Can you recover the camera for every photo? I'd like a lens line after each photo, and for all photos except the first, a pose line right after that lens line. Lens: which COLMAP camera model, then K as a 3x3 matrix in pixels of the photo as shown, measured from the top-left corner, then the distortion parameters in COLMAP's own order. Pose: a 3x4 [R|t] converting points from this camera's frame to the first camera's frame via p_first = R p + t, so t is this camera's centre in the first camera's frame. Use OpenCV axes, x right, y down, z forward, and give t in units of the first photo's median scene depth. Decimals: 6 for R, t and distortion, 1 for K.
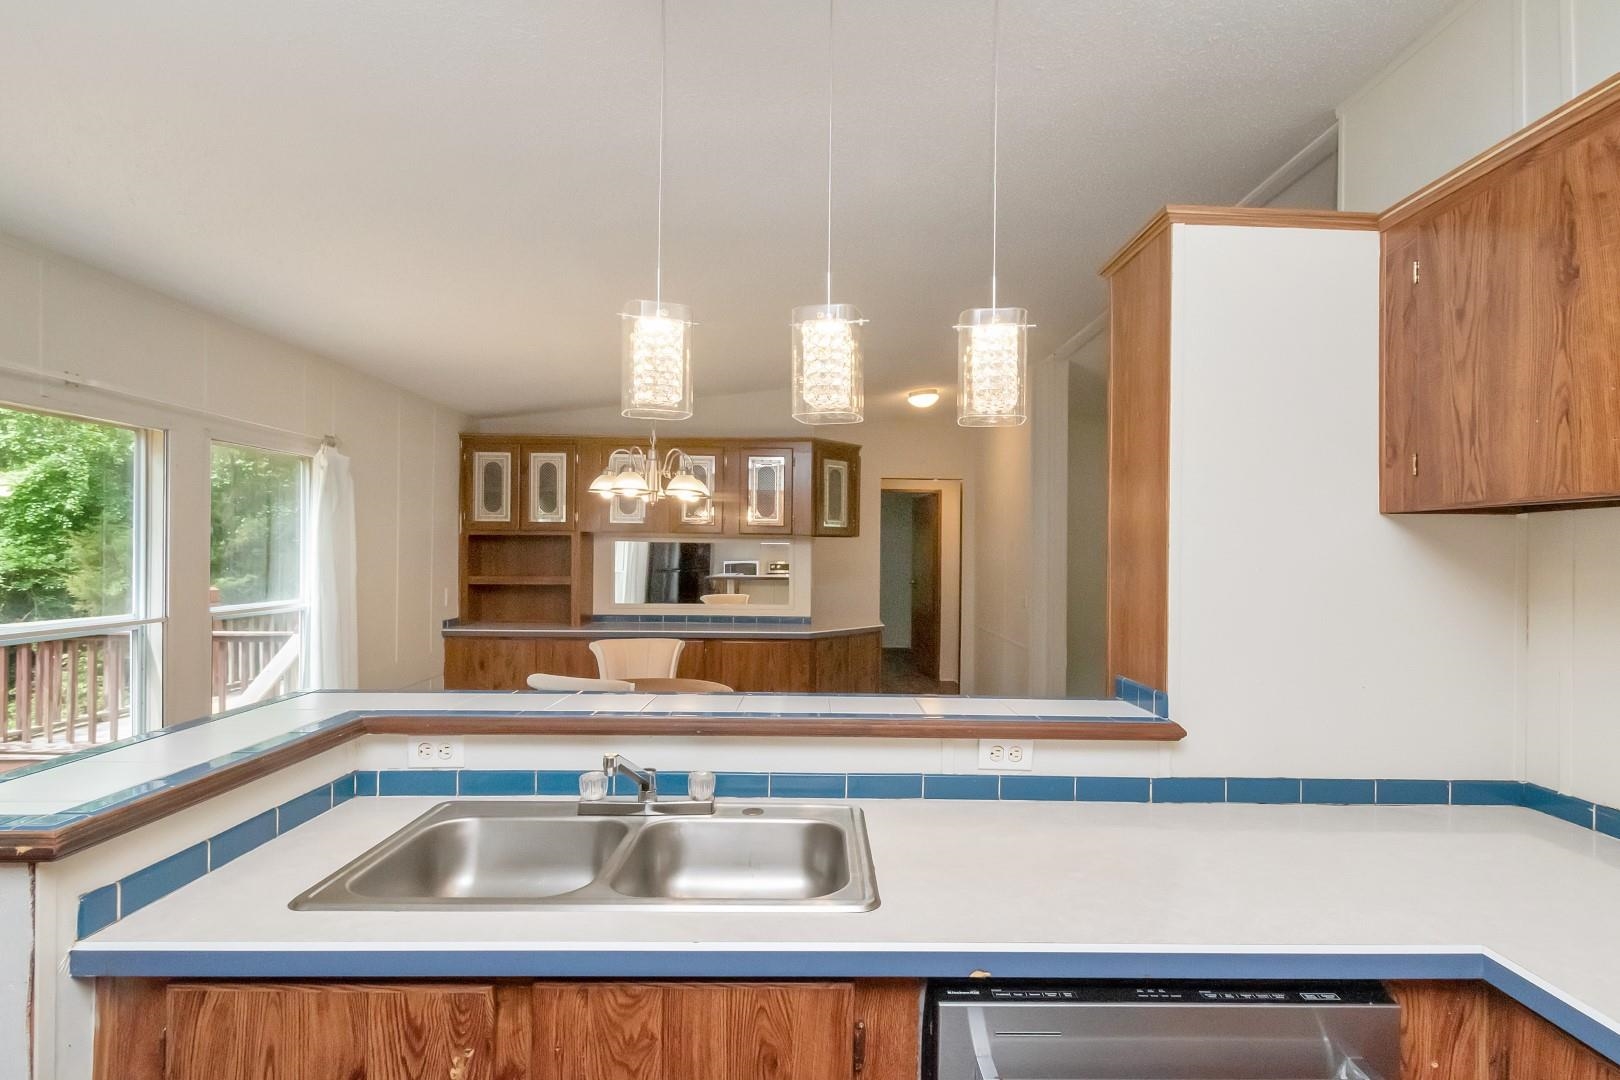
lens RADIAL K [[764.4, 0, 809.1], [0, 764.4, 544.4], [0, 0, 1]] dist [0.005175, -0.000244]
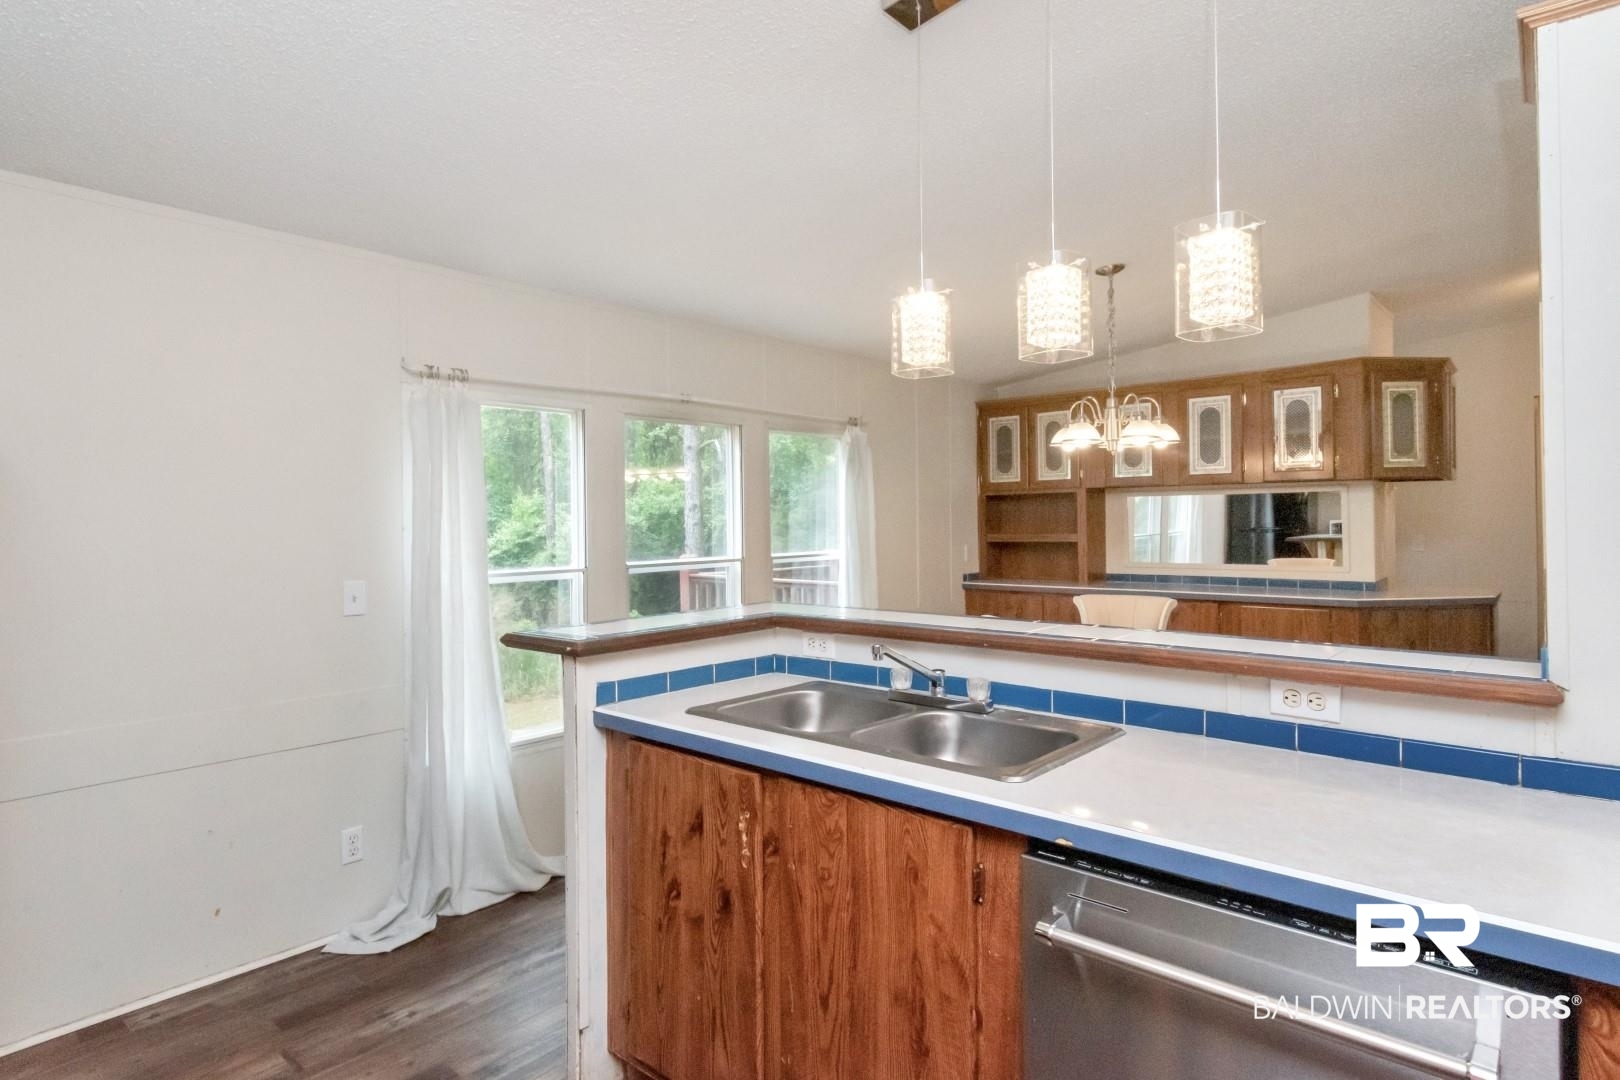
lens RADIAL K [[826.9, 0, 828.9], [0, 826.9, 517.8], [0, 0, 1]] dist [0.024501, -0.000647]
pose [[0.757855, -0.022970, -0.652018, 0.476374], [0.027625, 0.999614, -0.003107, 0.051814], [0.651837, -0.015657, 0.758197, -0.083668]]
